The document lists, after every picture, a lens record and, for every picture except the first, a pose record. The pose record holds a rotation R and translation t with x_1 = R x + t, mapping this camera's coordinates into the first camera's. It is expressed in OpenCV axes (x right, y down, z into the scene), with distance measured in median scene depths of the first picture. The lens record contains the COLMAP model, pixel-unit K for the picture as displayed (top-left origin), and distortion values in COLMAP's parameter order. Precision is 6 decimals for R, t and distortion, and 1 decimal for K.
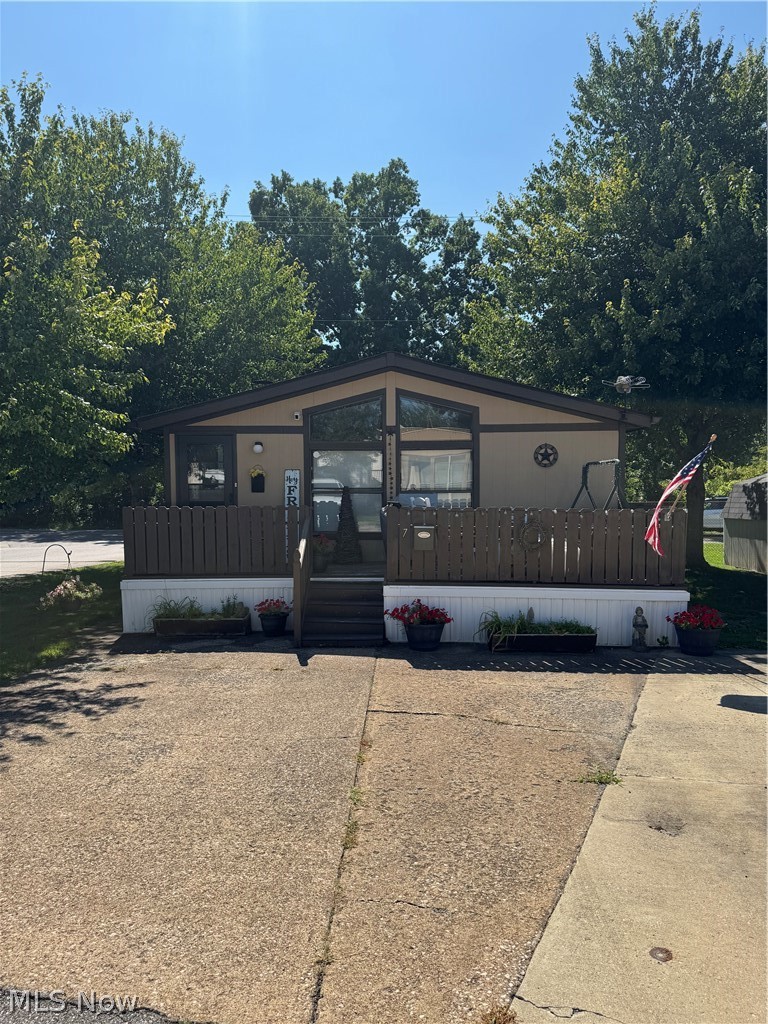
lens RADIAL K [[719.0, 0, 361.2], [0, 719.0, 513.5], [0, 0, 1]] dist [0.099671, -0.155325]
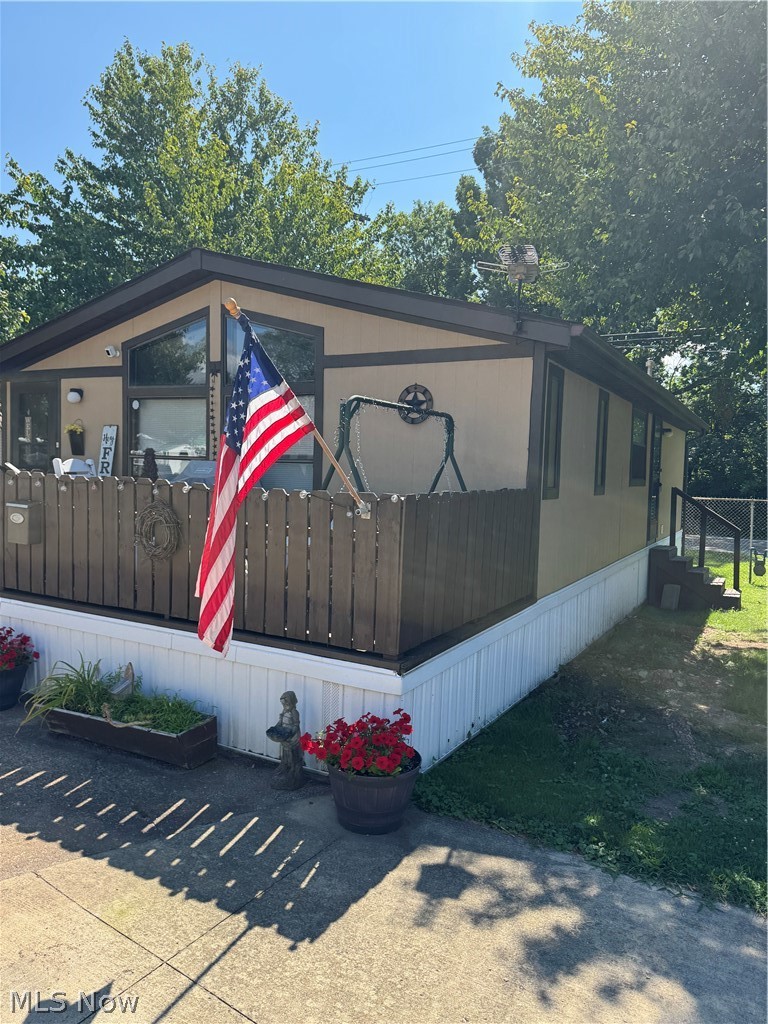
lens RADIAL K [[719.0, 0, 361.2], [0, 719.0, 513.5], [0, 0, 1]] dist [0.099671, -0.155325]
pose [[0.898286, 0.059745, -0.435331, 0.473432], [-0.052593, 0.998210, 0.028471, -0.005274], [0.436253, -0.002680, 0.899820, 0.445360]]
